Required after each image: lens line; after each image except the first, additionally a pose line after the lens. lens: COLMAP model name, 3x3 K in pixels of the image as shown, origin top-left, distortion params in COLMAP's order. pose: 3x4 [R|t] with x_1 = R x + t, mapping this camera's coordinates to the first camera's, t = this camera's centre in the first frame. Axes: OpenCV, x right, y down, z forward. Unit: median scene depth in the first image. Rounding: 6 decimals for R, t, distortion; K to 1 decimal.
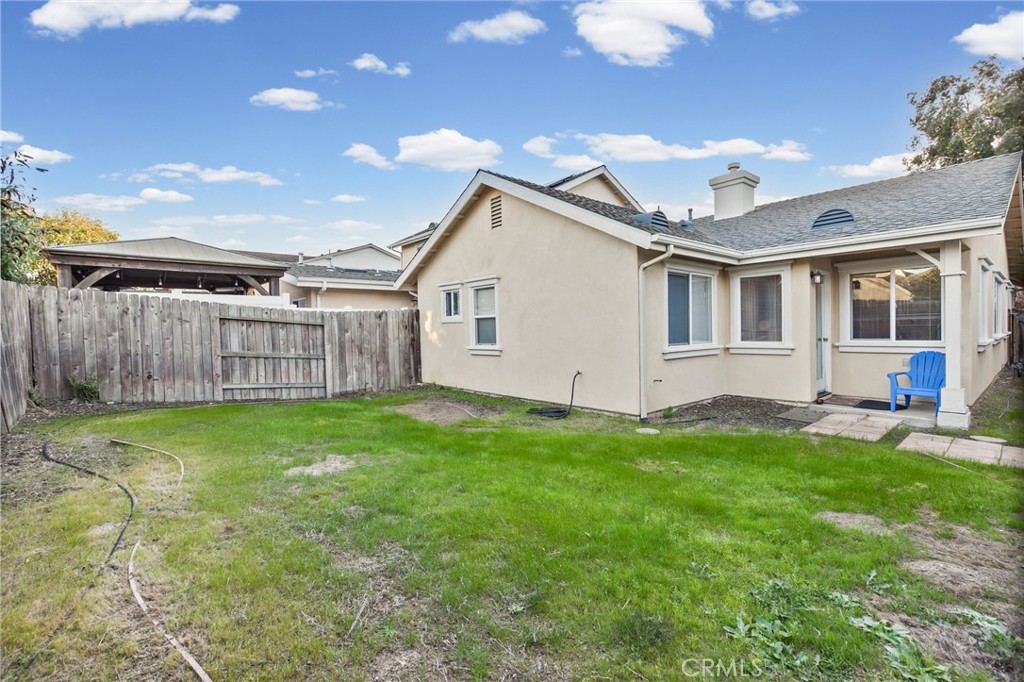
lens RADIAL K [[473.7, 0, 494.1], [0, 473.7, 344.2], [0, 0, 1]] dist [0.002105, -0.000234]
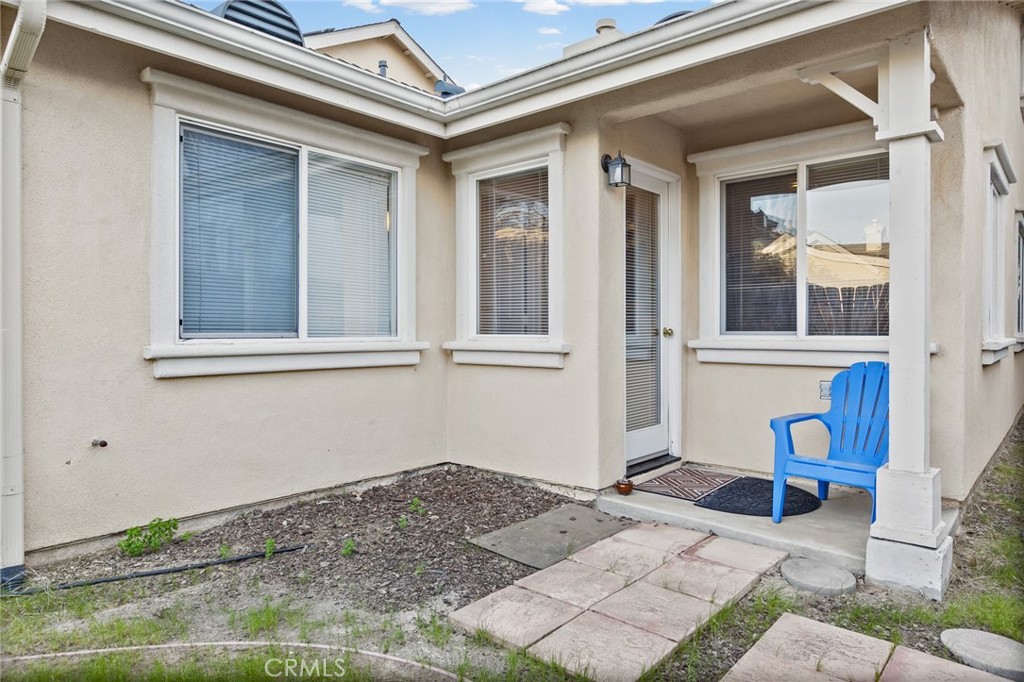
lens RADIAL K [[643.7, 0, 510.6], [0, 643.7, 344.6], [0, 0, 1]] dist [-0.000069, 0.000787]
pose [[0.990052, 0.014675, 0.139936, 0.261270], [-0.013104, 0.999840, -0.012145, 0.005277], [-0.140092, 0.010190, 0.990086, 0.244868]]
